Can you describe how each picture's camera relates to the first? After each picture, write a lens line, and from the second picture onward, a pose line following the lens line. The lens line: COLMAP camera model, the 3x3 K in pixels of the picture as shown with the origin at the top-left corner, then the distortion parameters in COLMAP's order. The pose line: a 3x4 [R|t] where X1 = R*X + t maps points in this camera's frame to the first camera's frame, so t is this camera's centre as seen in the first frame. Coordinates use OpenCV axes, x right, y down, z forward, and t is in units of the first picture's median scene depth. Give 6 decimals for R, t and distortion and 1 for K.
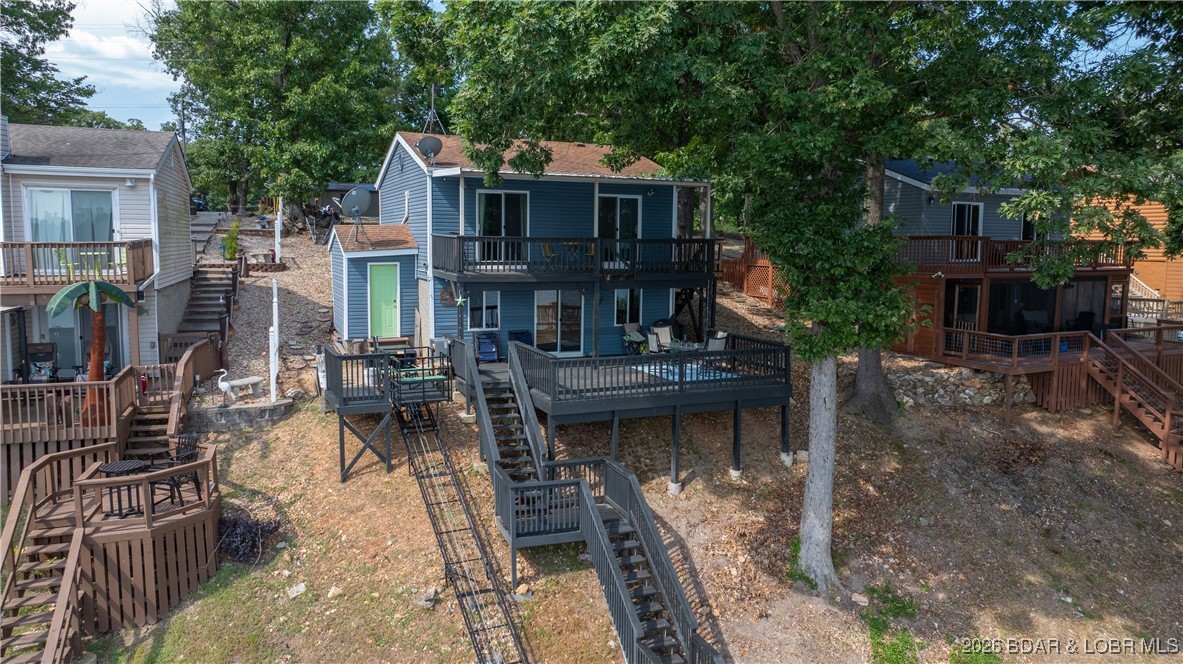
lens RADIAL K [[828.0, 0, 593.4], [0, 828.0, 330.9], [0, 0, 1]] dist [-0.010170, 0.000571]
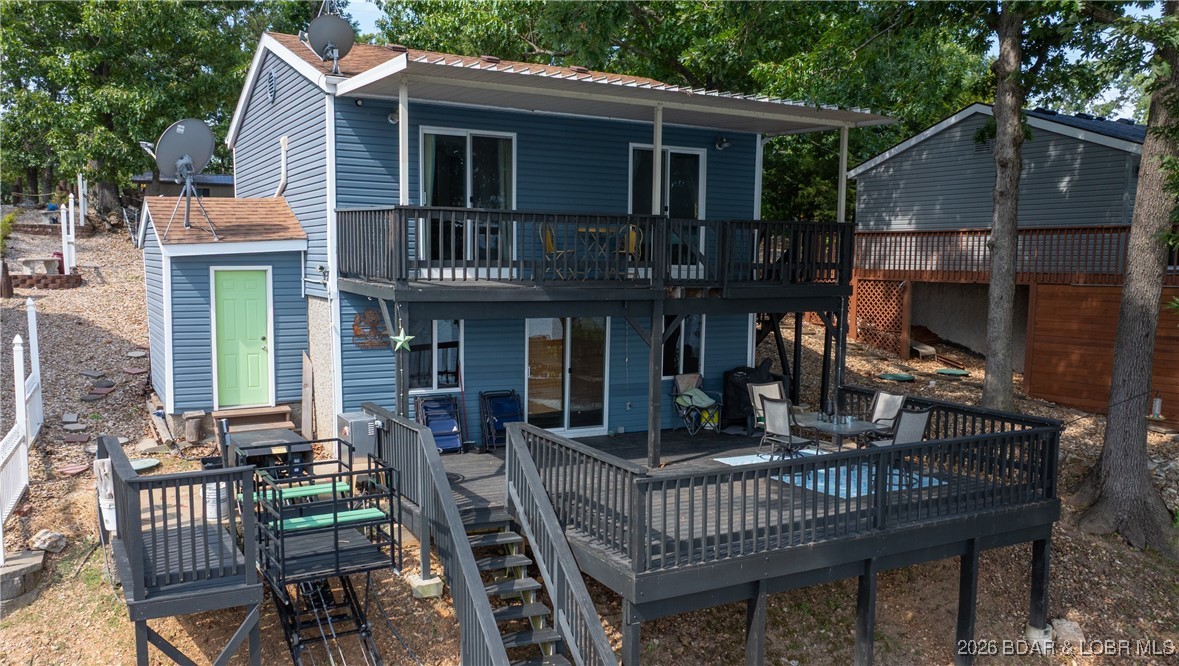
lens RADIAL K [[947.7, 0, 568.4], [0, 947.7, 377.2], [0, 0, 1]] dist [-0.023826, -0.004739]
pose [[0.996724, -0.009302, 0.080337, -0.095748], [0.008073, 0.999846, 0.015609, -0.019610], [-0.080470, -0.014910, 0.996646, 0.386080]]
